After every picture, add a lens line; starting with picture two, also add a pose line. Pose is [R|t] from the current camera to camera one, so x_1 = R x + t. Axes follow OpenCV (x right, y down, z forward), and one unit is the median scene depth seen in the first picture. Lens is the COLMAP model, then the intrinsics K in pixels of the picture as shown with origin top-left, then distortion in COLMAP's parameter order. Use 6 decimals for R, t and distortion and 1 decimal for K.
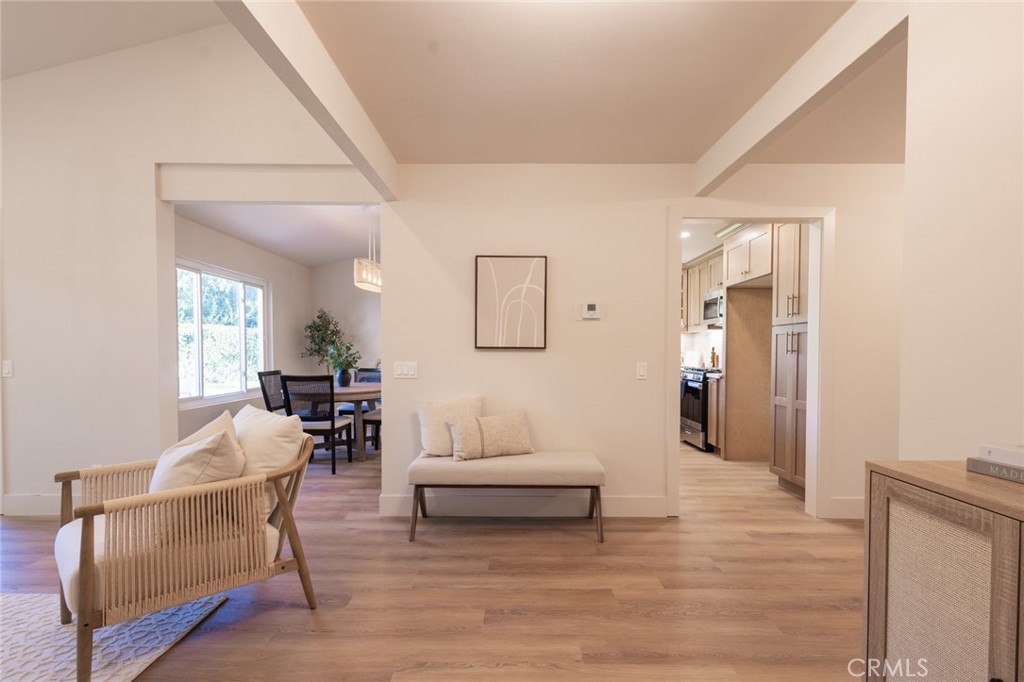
lens RADIAL K [[475.4, 0, 509.3], [0, 475.4, 364.2], [0, 0, 1]] dist [0.004259, -0.001608]
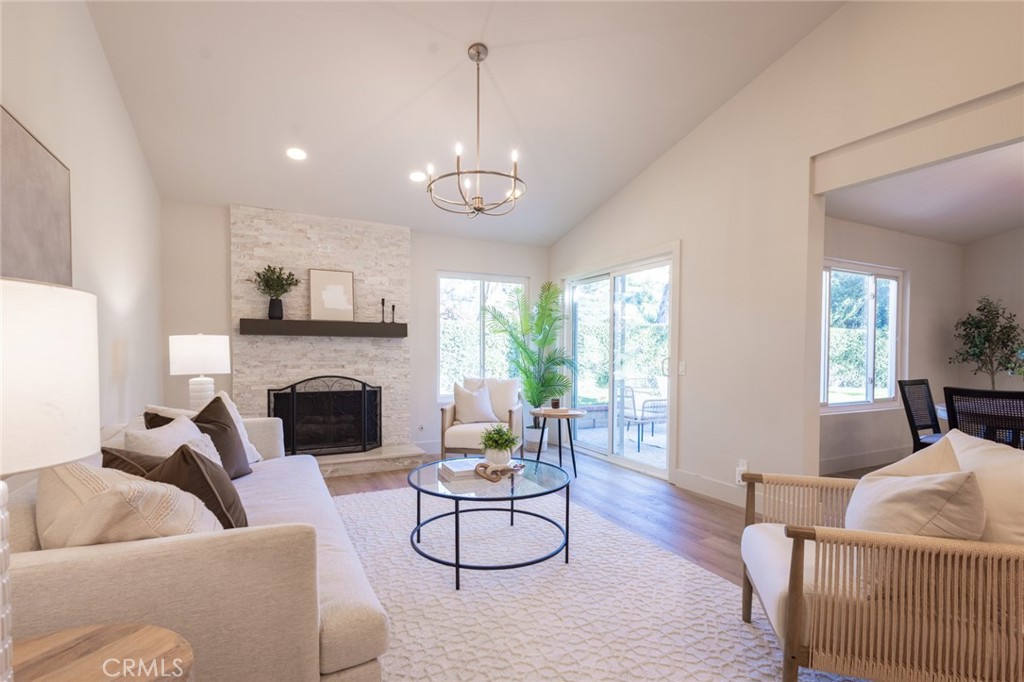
lens RADIAL K [[475.4, 0, 512.0], [0, 475.4, 362.8], [0, 0, 1]] dist [0.004259, -0.001608]
pose [[0.456340, 0.022927, -0.889510, -0.163891], [-0.030989, 0.999471, 0.009863, -0.002435], [0.889266, 0.023064, 0.456809, 0.047079]]
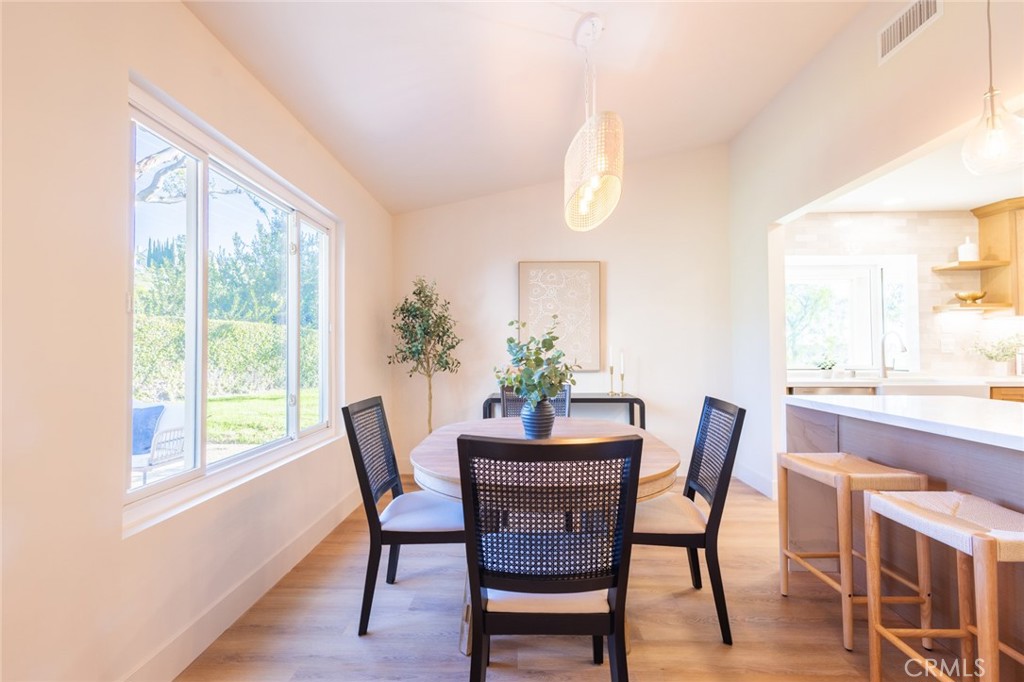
lens RADIAL K [[475.4, 0, 511.7], [0, 475.4, 338.9], [0, 0, 1]] dist [0.004259, -0.001608]
pose [[0.999579, -0.006192, -0.028346, -0.611569], [0.004673, 0.998566, -0.053336, -0.029636], [0.028636, 0.053181, 0.998174, 0.988411]]
